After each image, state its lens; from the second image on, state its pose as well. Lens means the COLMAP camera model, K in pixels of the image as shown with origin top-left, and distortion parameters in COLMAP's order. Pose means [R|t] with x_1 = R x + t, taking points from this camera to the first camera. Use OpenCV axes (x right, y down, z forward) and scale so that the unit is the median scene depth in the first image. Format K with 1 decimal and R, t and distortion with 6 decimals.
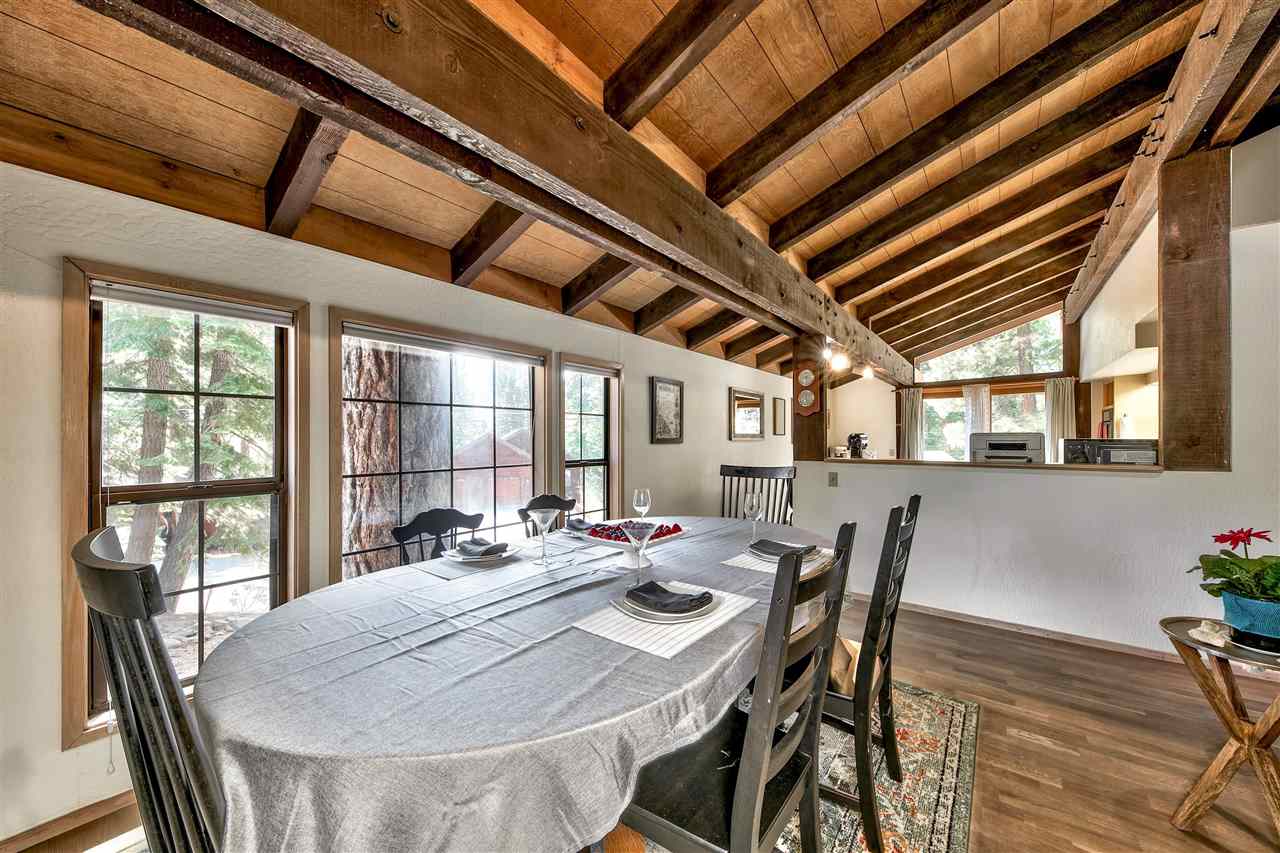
lens RADIAL K [[455.0, 0, 640.0], [0, 455.0, 426.5], [0, 0, 1]] dist [0.000083, 0.000015]
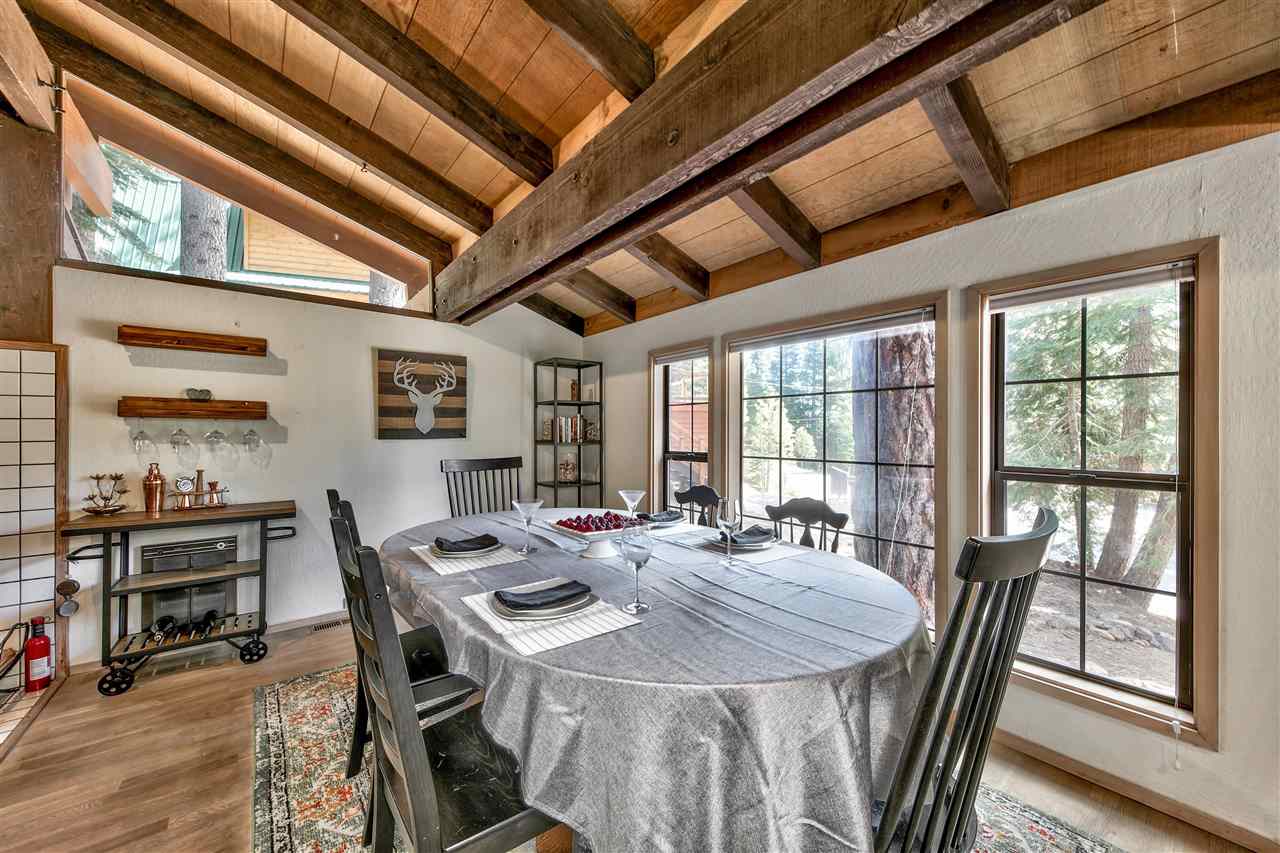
lens RADIAL K [[455.0, 0, 640.0], [0, 455.0, 426.5], [0, 0, 1]] dist [0.000083, 0.000015]
pose [[-0.215760, 0.001443, -0.976445, 0.632630], [0.026401, 0.999642, -0.004356, 0.019239], [0.976089, -0.026719, -0.215721, 0.882372]]
